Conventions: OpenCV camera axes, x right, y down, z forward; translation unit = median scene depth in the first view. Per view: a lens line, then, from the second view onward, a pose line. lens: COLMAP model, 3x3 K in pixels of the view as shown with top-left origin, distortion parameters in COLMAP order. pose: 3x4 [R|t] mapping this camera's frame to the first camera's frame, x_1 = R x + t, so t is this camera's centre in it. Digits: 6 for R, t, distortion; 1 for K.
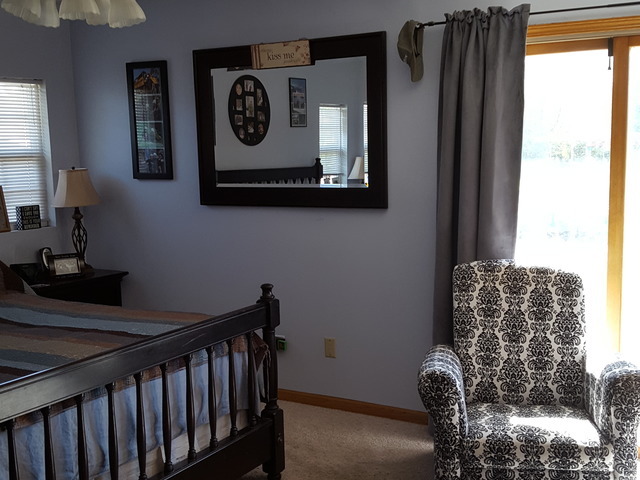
lens RADIAL K [[875.7, 0, 303.1], [0, 875.7, 238.8], [0, 0, 1]] dist [0.151815, -0.014055]
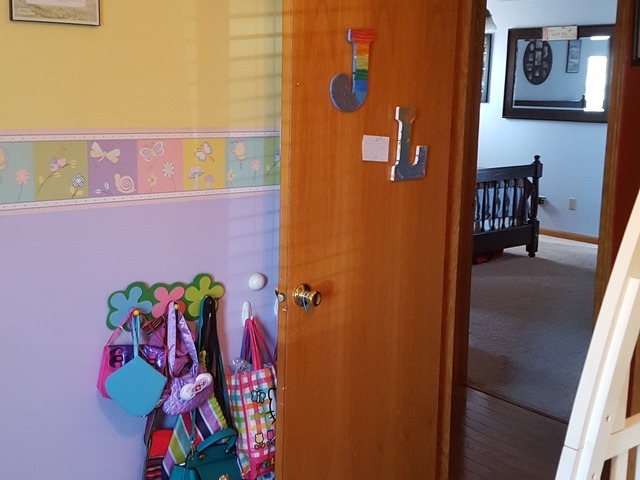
lens RADIAL K [[875.7, 0, 303.1], [0, 875.7, 238.8], [0, 0, 1]] dist [0.151815, -0.014055]
pose [[0.951336, 0.096805, -0.292556, 0.032630], [-0.076335, 0.993817, 0.080622, 0.064735], [0.298552, -0.054366, 0.952844, -0.593774]]
